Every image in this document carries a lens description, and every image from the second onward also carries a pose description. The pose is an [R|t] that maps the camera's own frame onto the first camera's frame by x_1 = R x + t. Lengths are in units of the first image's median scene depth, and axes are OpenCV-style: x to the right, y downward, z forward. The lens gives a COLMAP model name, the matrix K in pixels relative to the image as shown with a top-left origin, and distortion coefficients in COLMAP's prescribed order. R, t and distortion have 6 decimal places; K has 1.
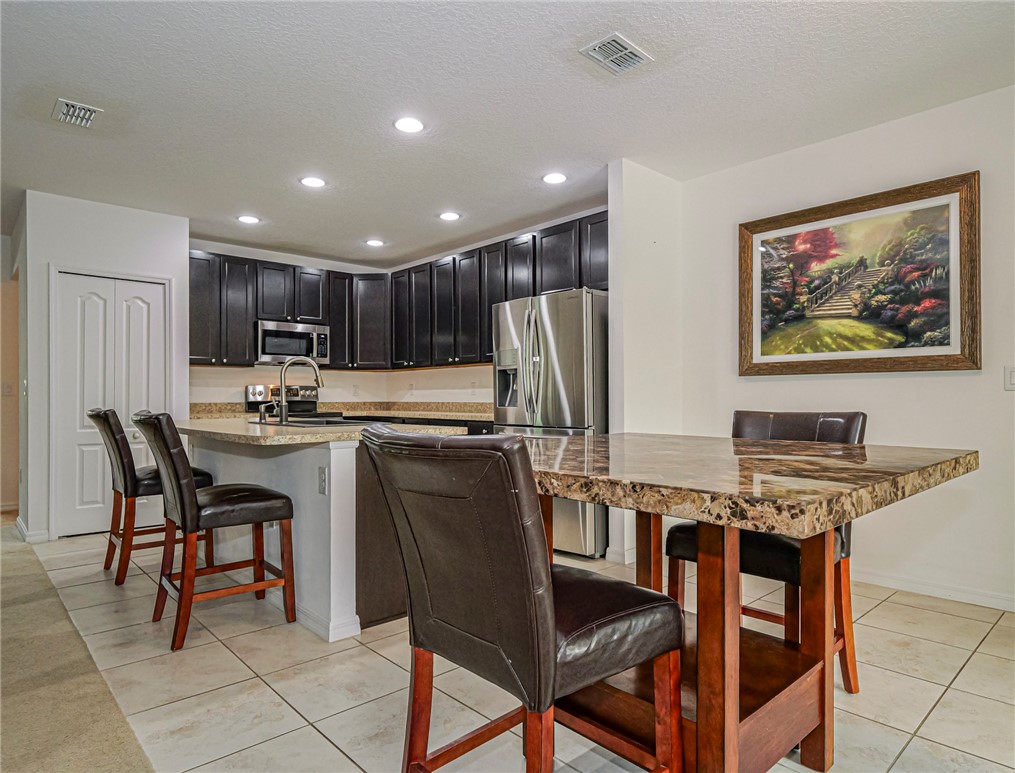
lens RADIAL K [[610.0, 0, 508.3], [0, 610.0, 387.4], [0, 0, 1]] dist [-0.003988, -0.001434]
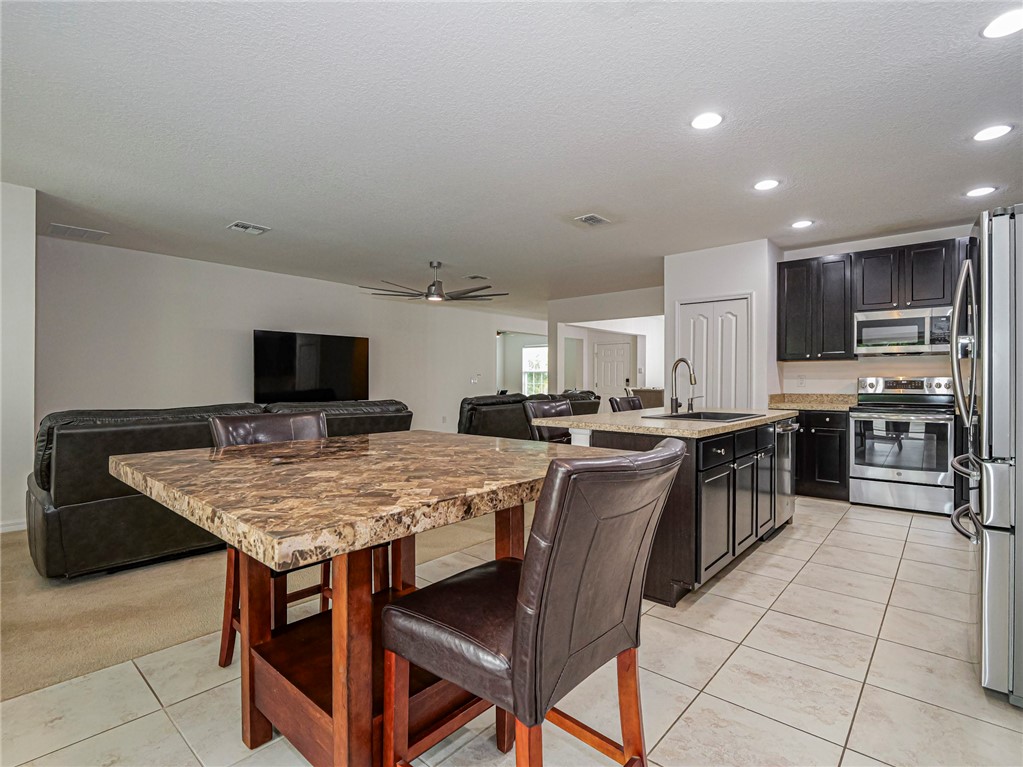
lens RADIAL K [[508.6, 0, 514.8], [0, 508.6, 387.0], [0, 0, 1]] dist [-0.003069, -0.002295]
pose [[0.108576, 0.009854, -0.994039, 0.360444], [0.010656, 0.999882, 0.011075, -0.003258], [0.994031, -0.011795, 0.108458, 0.352788]]
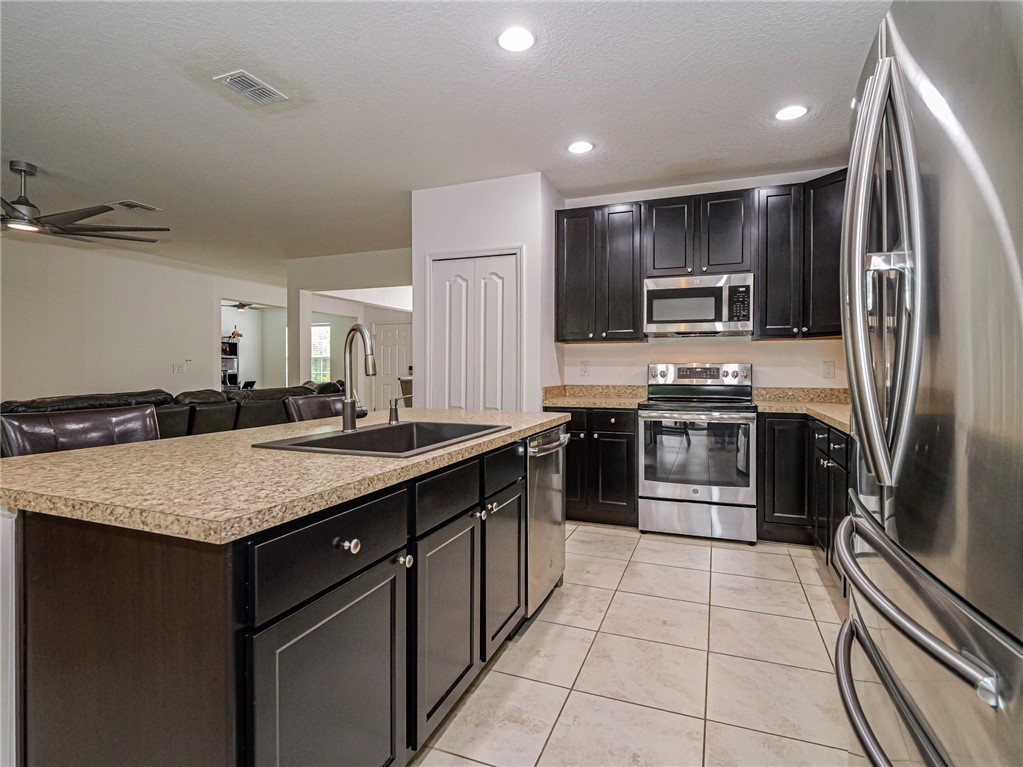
lens RADIAL K [[508.6, 0, 513.8], [0, 508.6, 383.3], [0, 0, 1]] dist [-0.003069, -0.002295]
pose [[0.431132, 0.023739, -0.901976, 0.100020], [0.010246, 0.999461, 0.031202, -0.001012], [0.902230, -0.022694, 0.430657, 0.573206]]
